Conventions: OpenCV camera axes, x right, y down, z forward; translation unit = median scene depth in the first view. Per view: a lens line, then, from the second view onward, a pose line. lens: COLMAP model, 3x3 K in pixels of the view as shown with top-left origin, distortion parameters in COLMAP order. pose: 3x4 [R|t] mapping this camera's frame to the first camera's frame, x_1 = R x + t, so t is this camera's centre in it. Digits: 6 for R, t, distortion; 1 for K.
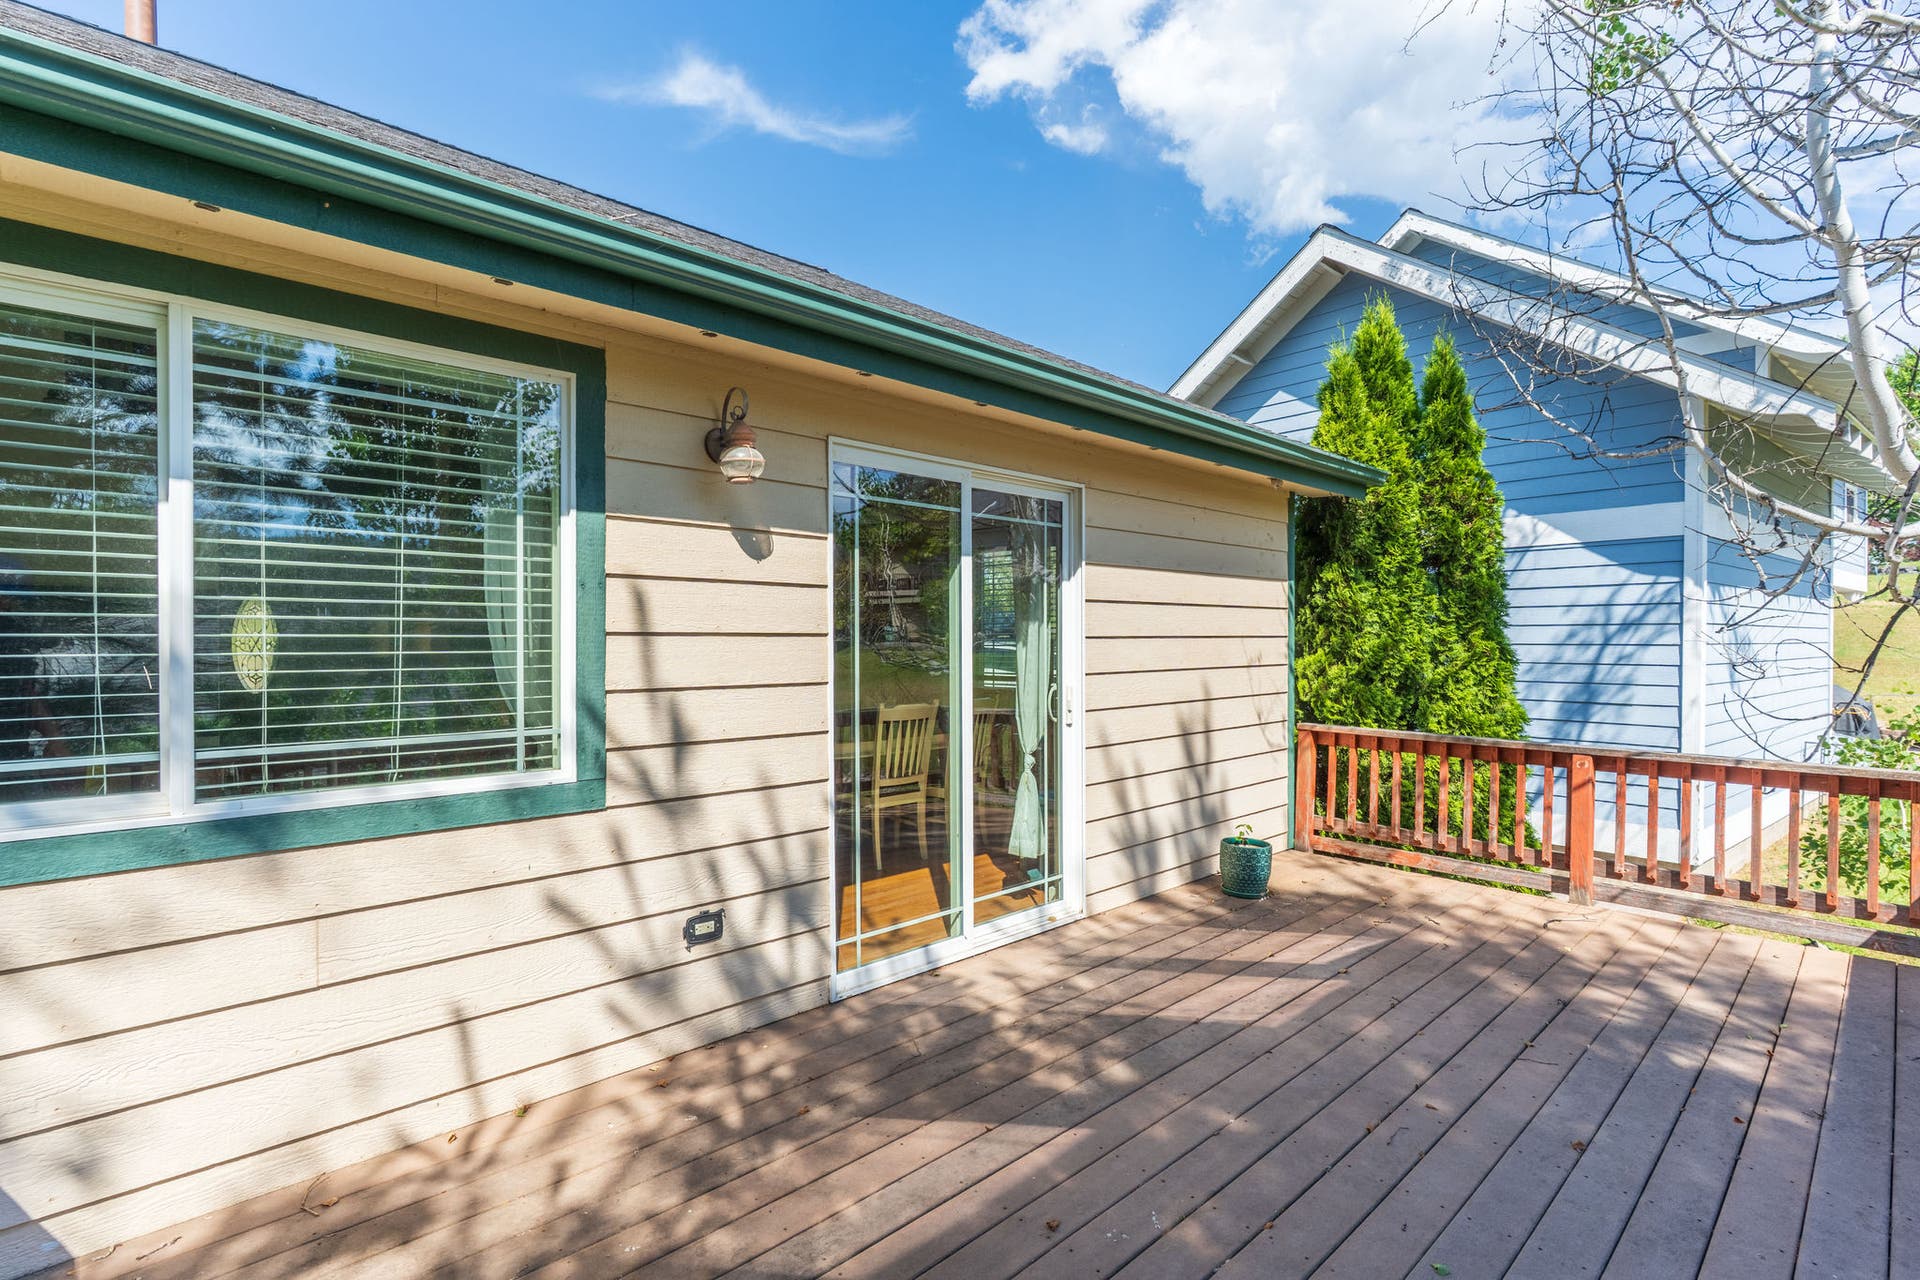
lens RADIAL K [[914.2, 0, 960.2], [0, 914.2, 642.6], [0, 0, 1]] dist [0.001520, 0.001501]
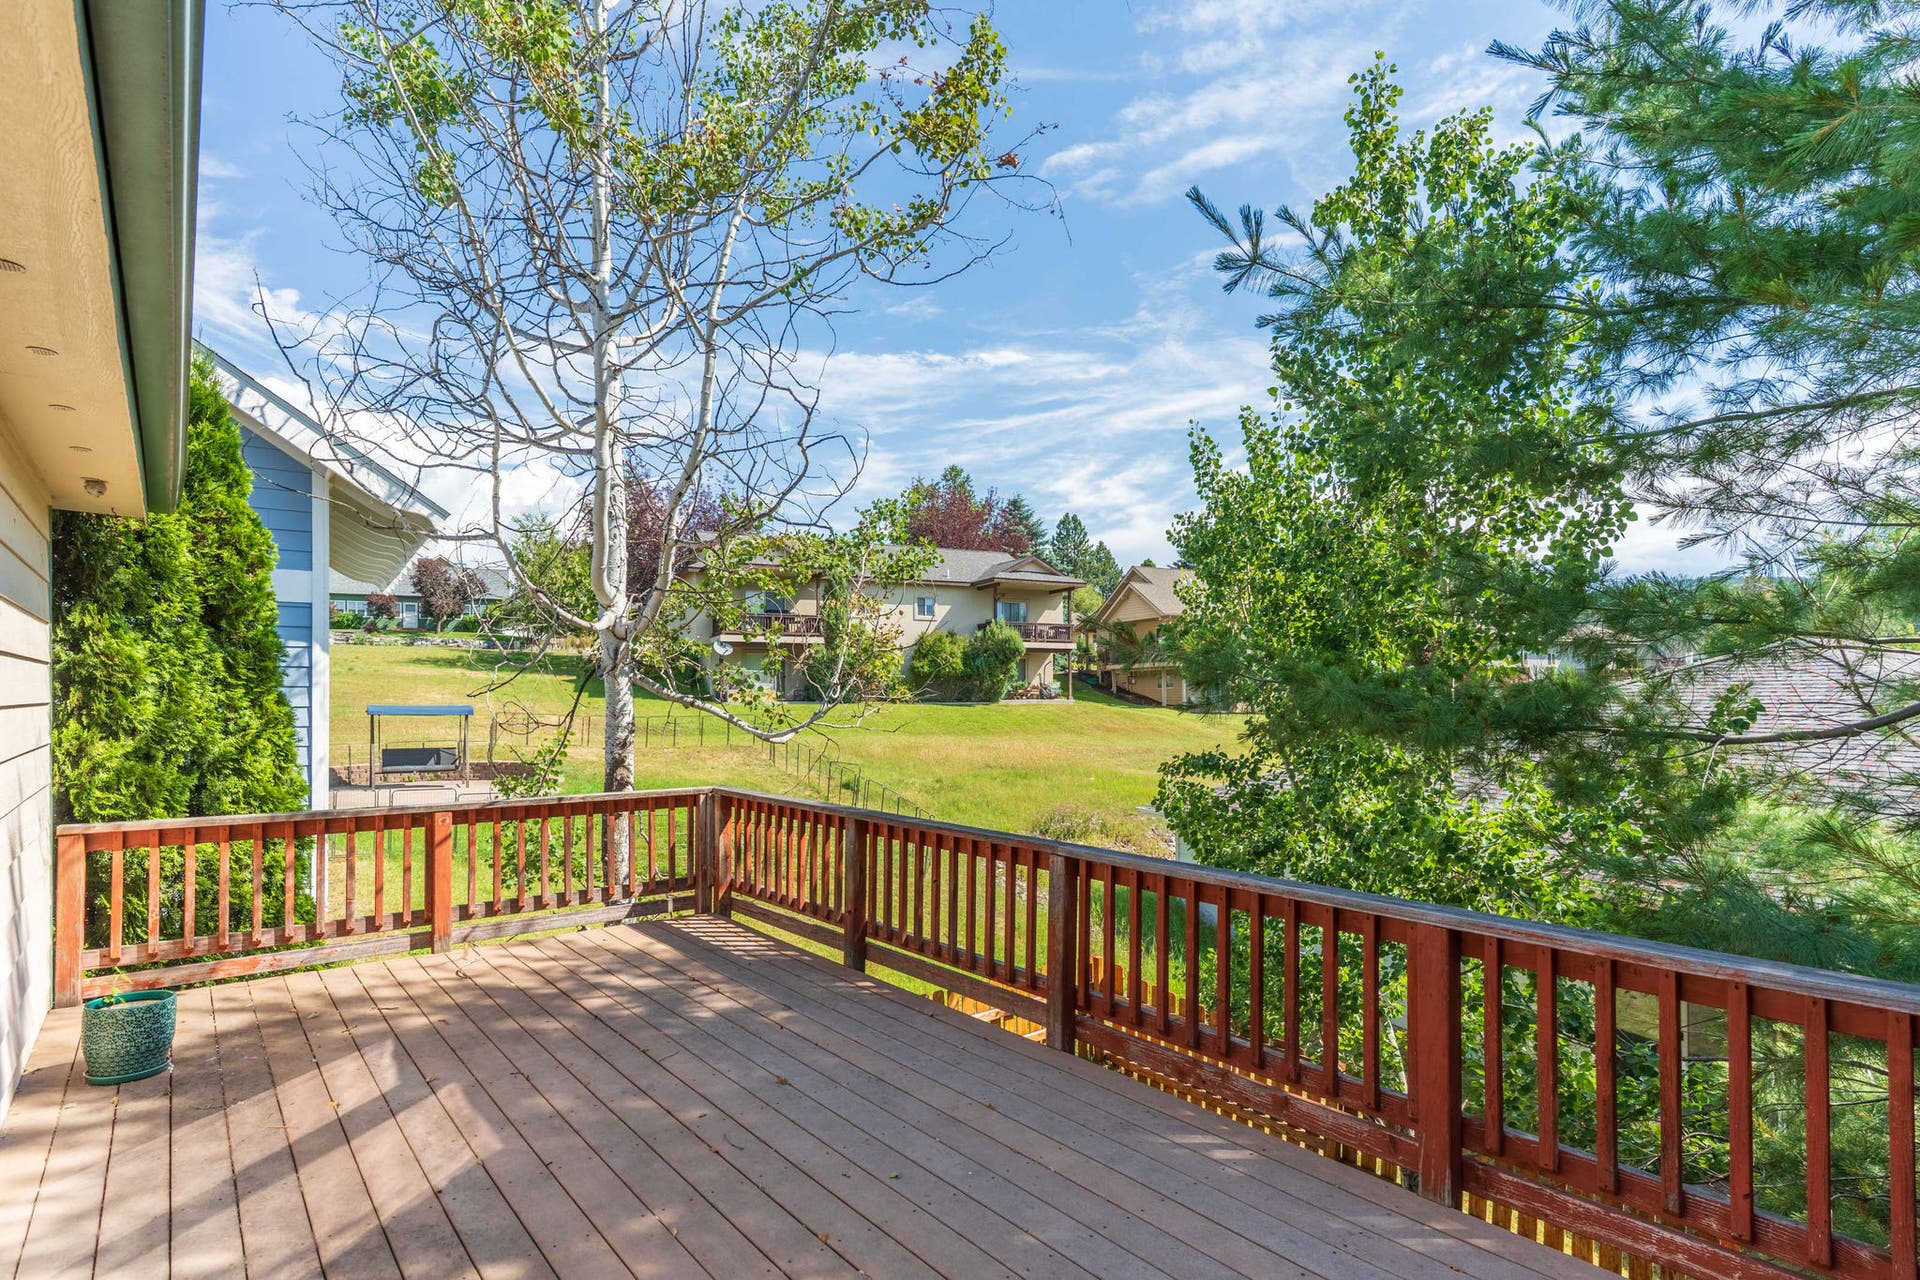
lens RADIAL K [[914.2, 0, 927.9], [0, 914.2, 687.0], [0, 0, 1]] dist [0.001520, 0.001501]
pose [[0.102862, 0.008058, 0.994663, -0.330770], [0.008024, 0.999928, -0.008930, -0.009452], [-0.994663, 0.008899, 0.102790, 0.328060]]
